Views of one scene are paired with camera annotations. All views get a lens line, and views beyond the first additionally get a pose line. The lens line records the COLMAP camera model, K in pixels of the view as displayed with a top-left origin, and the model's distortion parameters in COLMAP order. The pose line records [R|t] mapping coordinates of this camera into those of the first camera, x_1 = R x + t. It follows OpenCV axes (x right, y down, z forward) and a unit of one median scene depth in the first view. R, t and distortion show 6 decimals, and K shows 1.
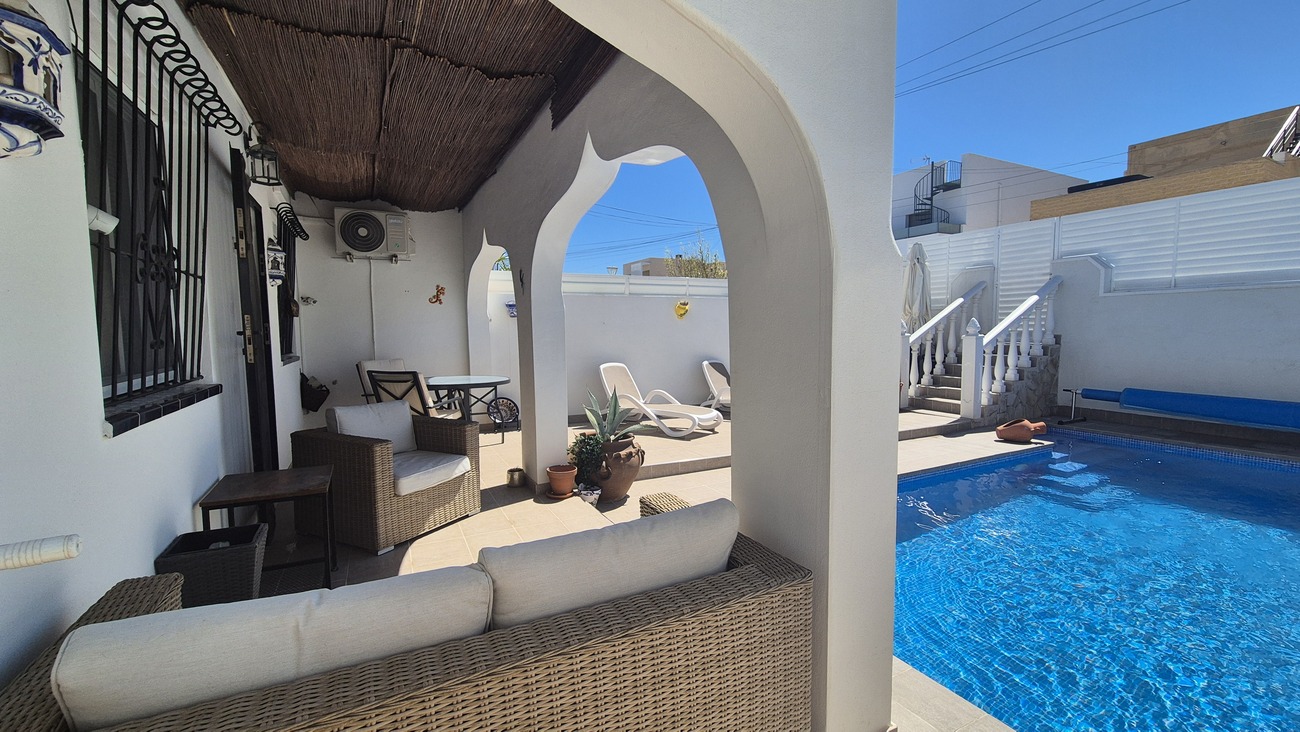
lens RADIAL K [[537.7, 0, 650.0], [0, 537.7, 366.0], [0, 0, 1]] dist [-0.000778, -0.000664]
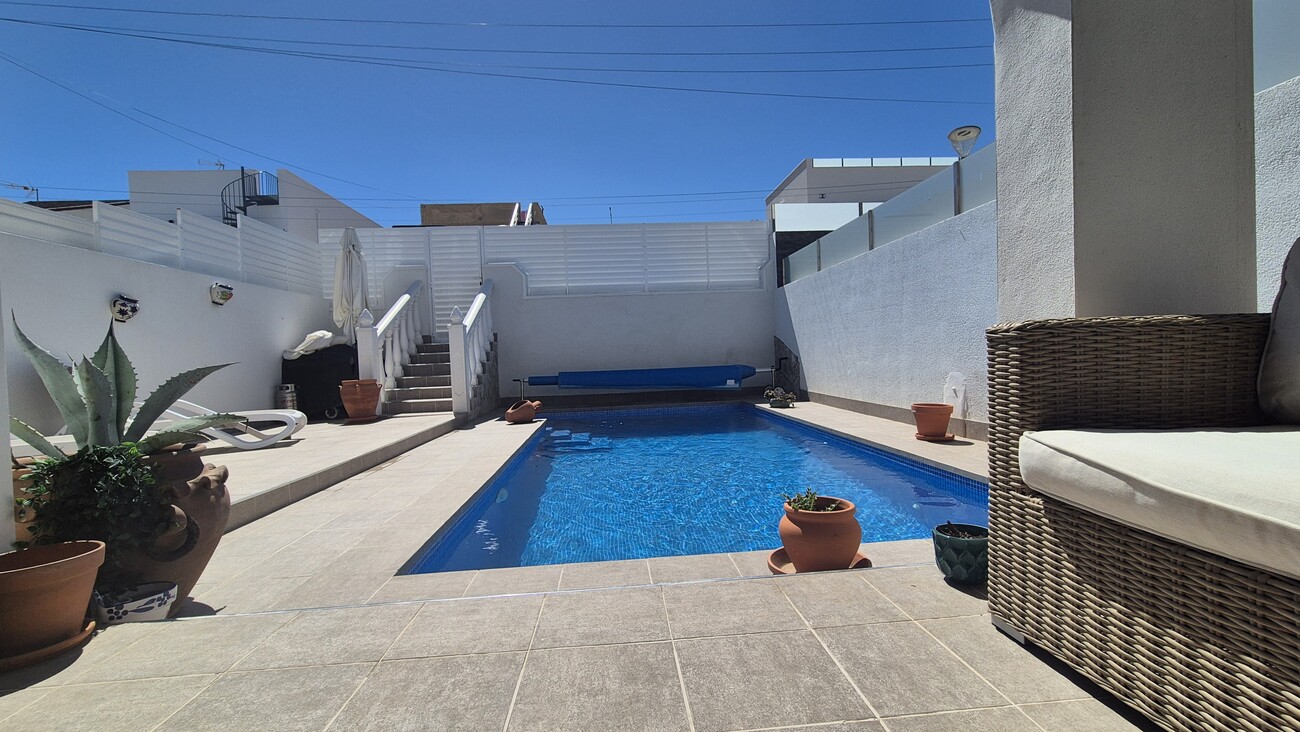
lens RADIAL K [[559.7, 0, 650.0], [0, 559.7, 366.0], [0, 0, 1]] dist [0.000421, -0.000012]
pose [[0.381058, -0.017889, 0.924378, -0.210671], [0.102906, 0.994421, -0.023177, 0.084775], [-0.918806, 0.103956, 0.380773, 0.368777]]
